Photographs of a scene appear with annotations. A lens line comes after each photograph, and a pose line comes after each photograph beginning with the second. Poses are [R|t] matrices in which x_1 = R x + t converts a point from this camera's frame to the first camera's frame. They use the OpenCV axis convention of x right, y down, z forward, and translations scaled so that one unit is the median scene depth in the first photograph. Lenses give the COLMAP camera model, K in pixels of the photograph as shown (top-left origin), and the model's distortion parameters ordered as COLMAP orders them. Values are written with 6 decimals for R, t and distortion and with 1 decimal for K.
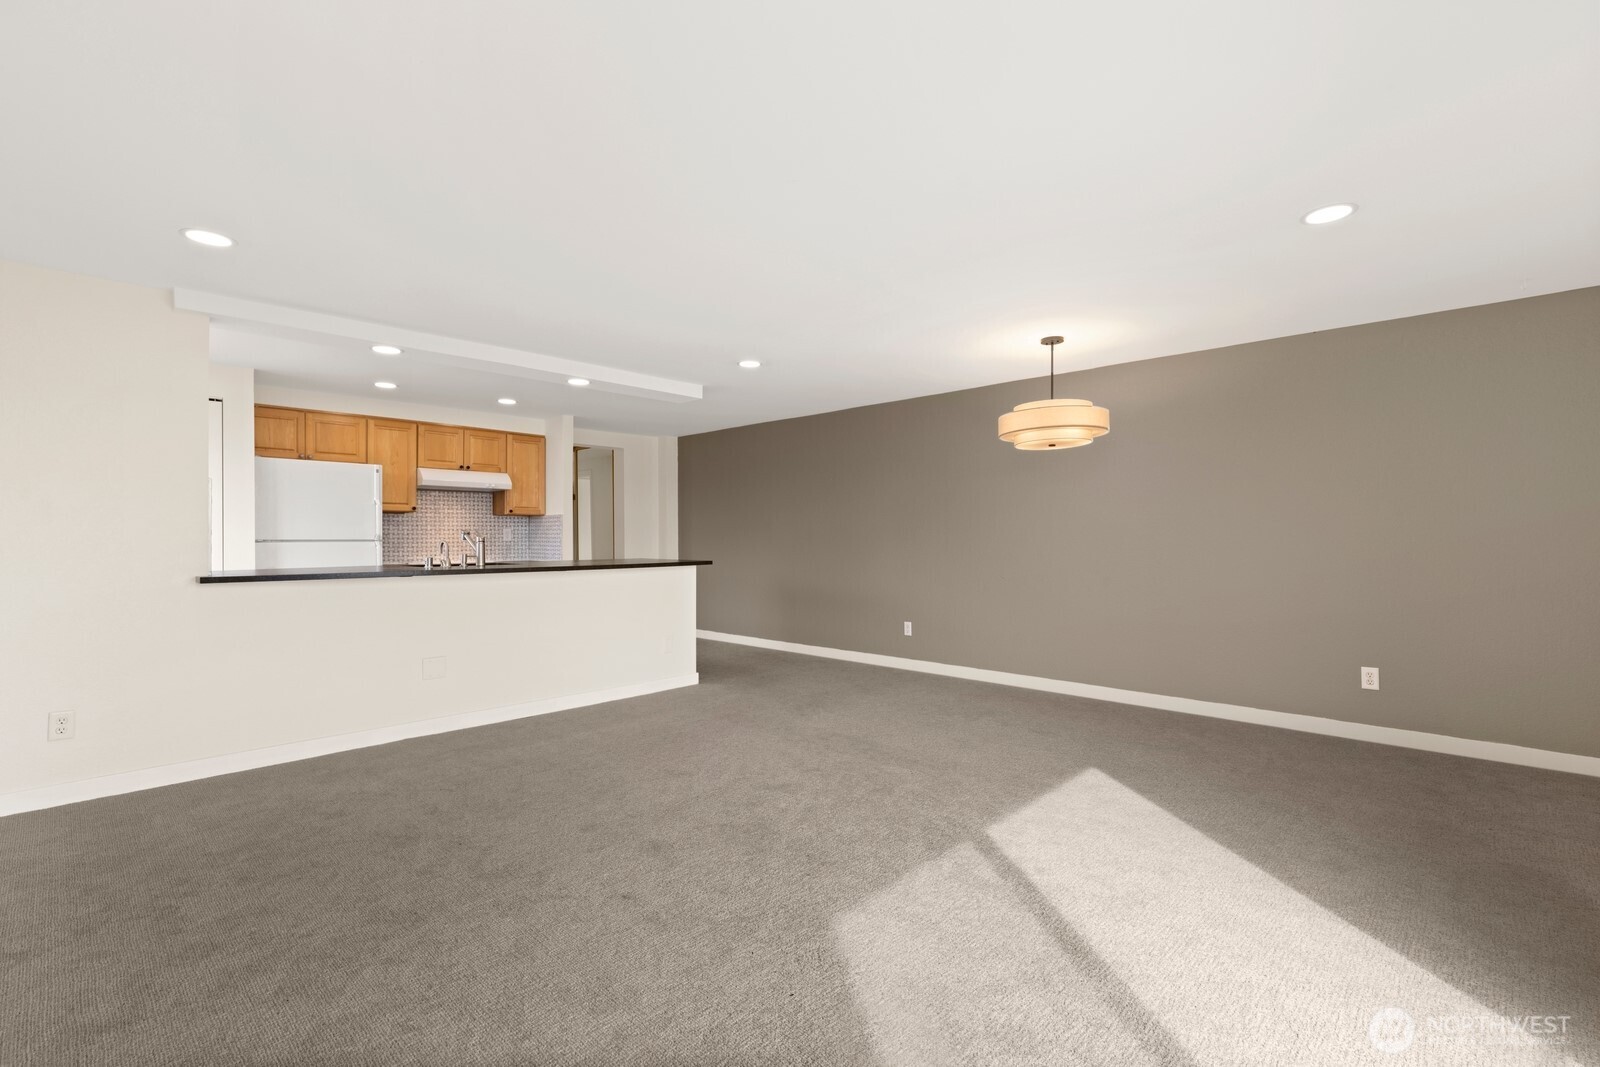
lens RADIAL K [[717.4, 0, 801.8], [0, 717.4, 530.2], [0, 0, 1]] dist [0.011329, -0.002016]
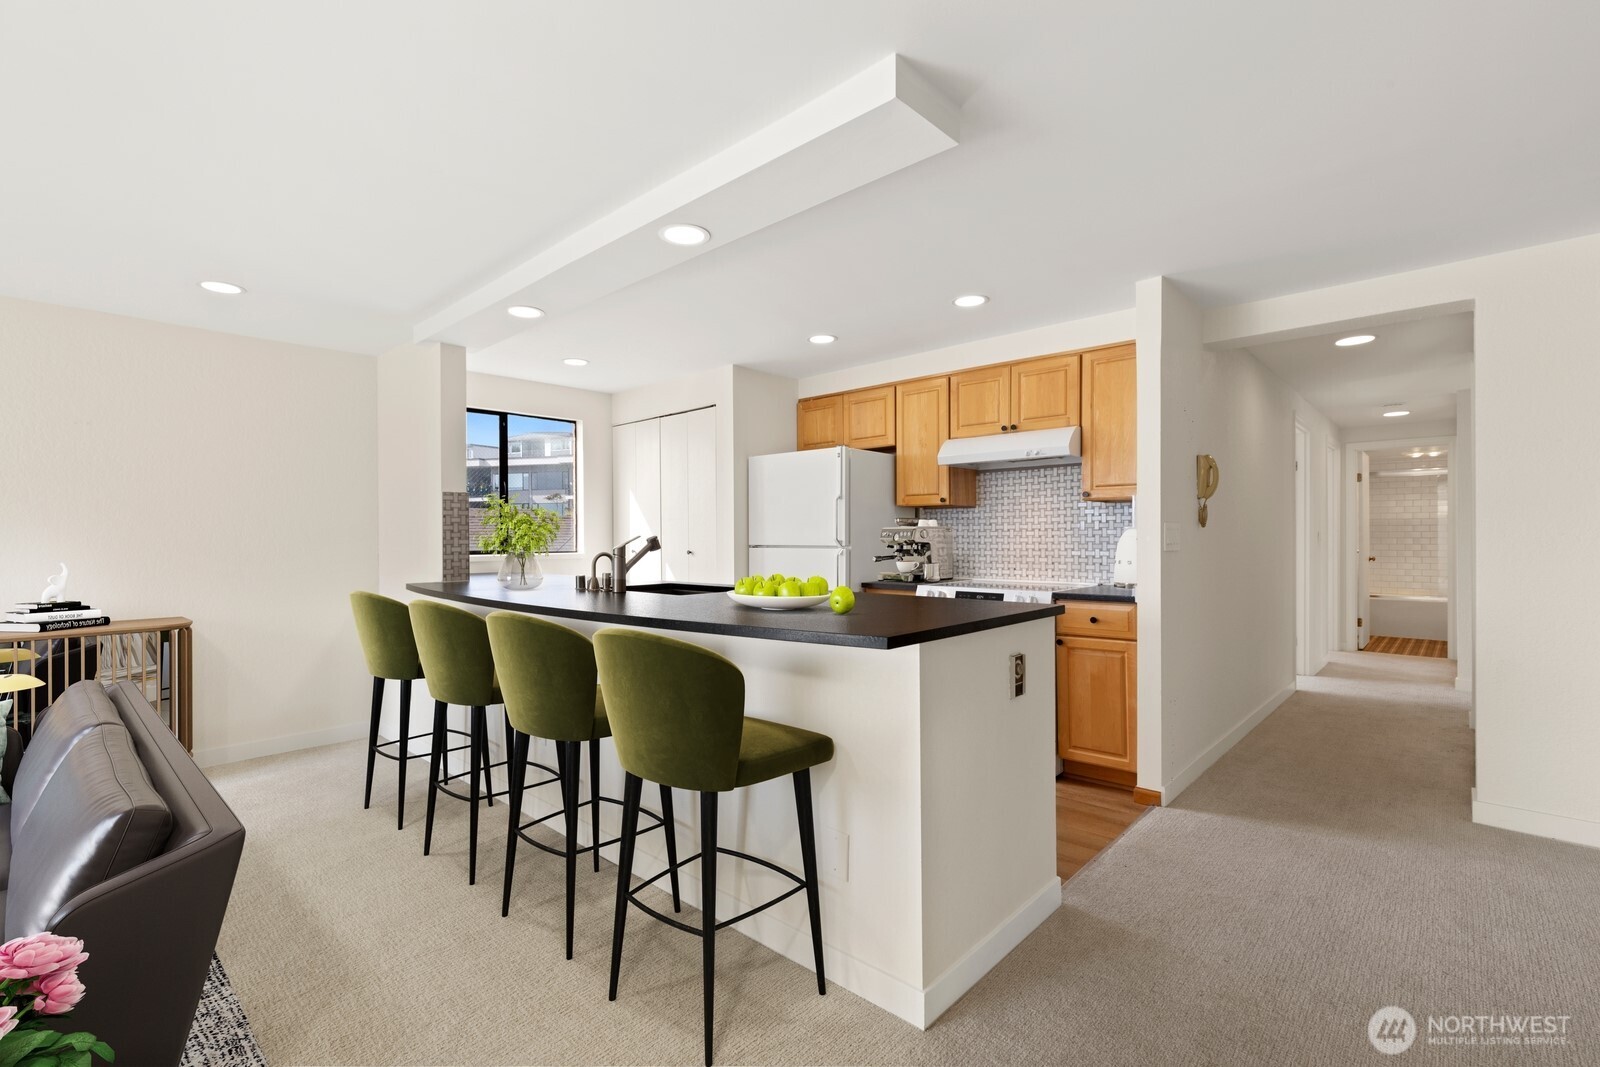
lens RADIAL K [[717.4, 0, 794.3], [0, 717.4, 535.8], [0, 0, 1]] dist [0.011329, -0.002016]
pose [[0.017233, -0.000338, -0.999851, 0.150441], [0.016075, 0.999871, -0.000061, 0.001651], [0.999722, -0.016072, 0.017237, 0.853227]]
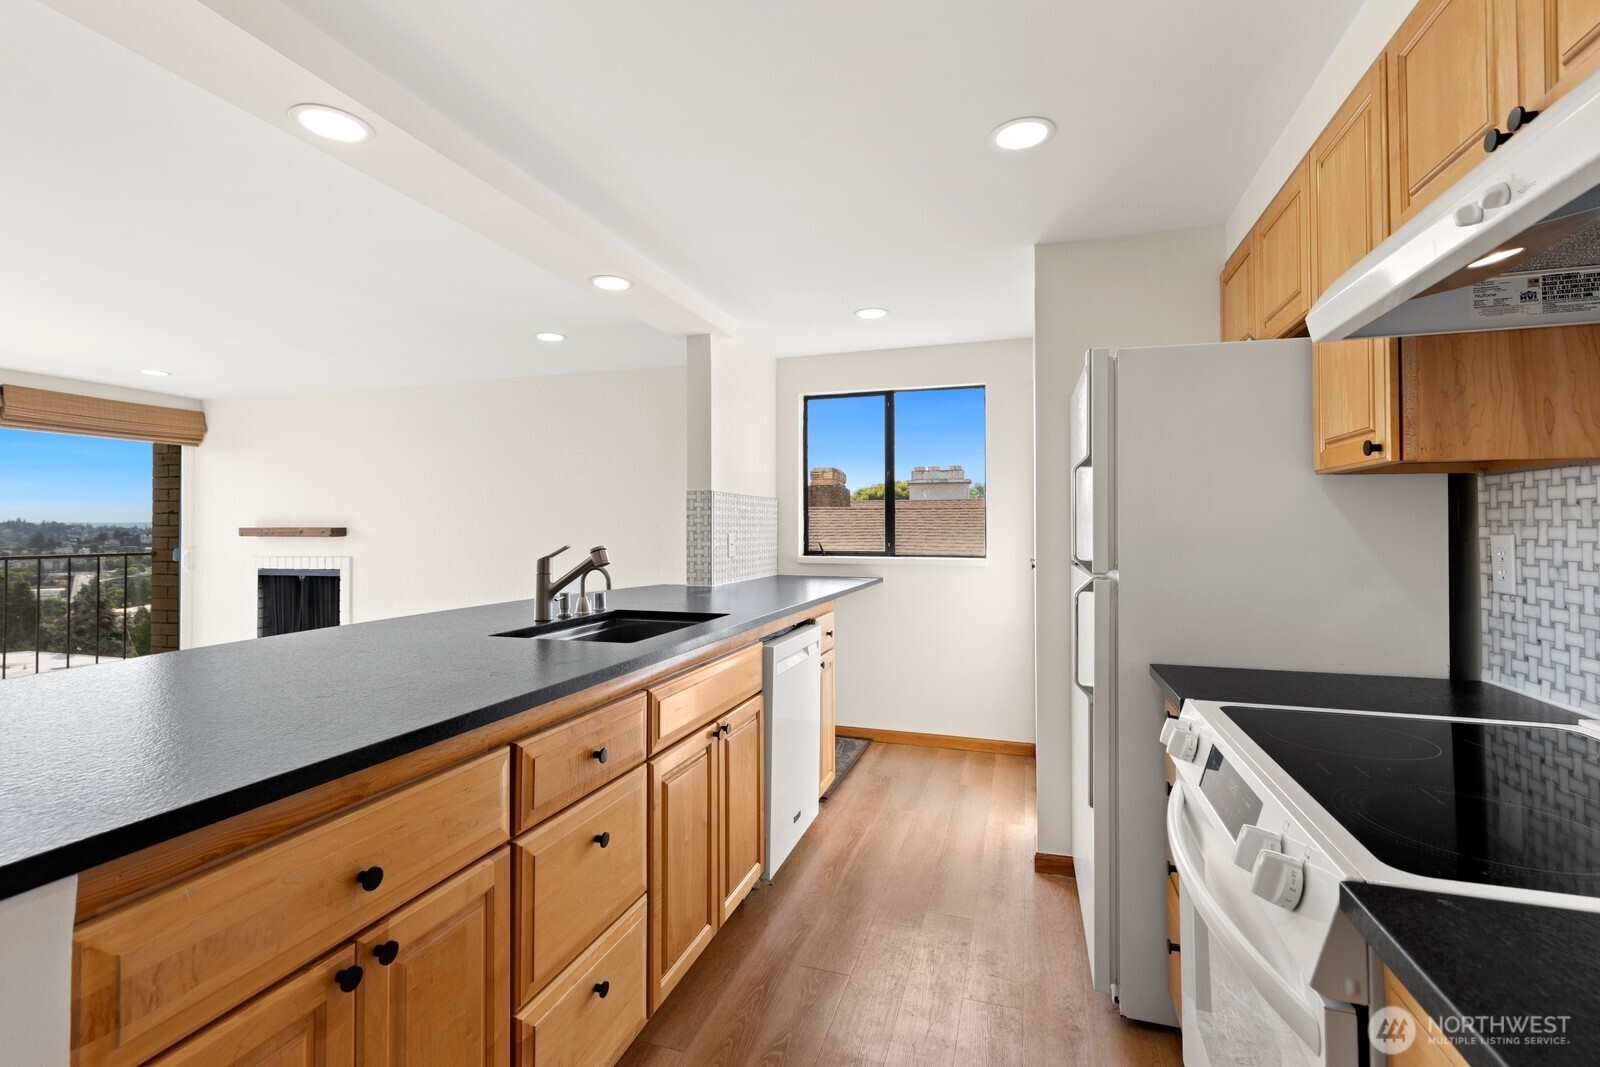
lens RADIAL K [[717.4, 0, 798.0], [0, 717.4, 513.9], [0, 0, 1]] dist [0.011329, -0.002016]
pose [[-0.893865, -0.008506, -0.448256, -0.286447], [0.004842, 0.999579, -0.028623, -0.004824], [0.448310, -0.027756, -0.893447, 1.129541]]
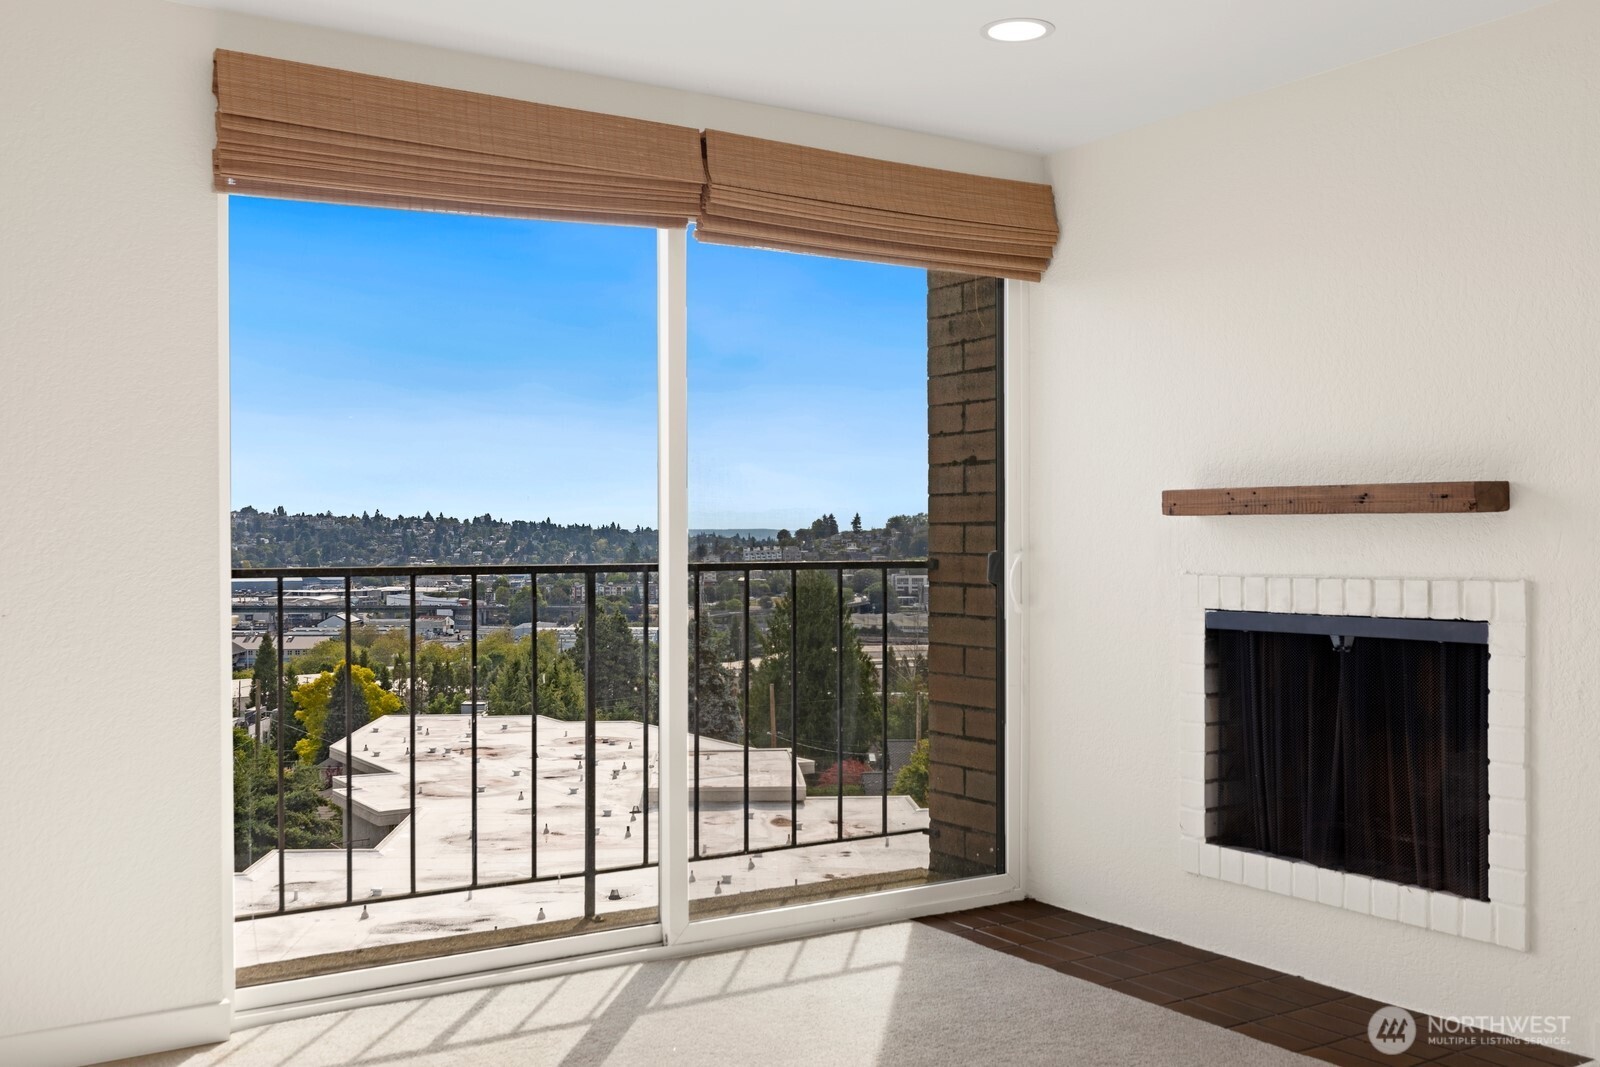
lens RADIAL K [[1532.6, 0, 786.6], [0, 1532.6, 561.4], [0, 0, 1]] dist [-0.003911, 0.000000]
pose [[-0.971329, -0.003928, 0.237707, -0.061503], [-0.002590, 0.999979, 0.005942, 0.010719], [-0.237725, 0.005156, -0.971319, 0.685115]]
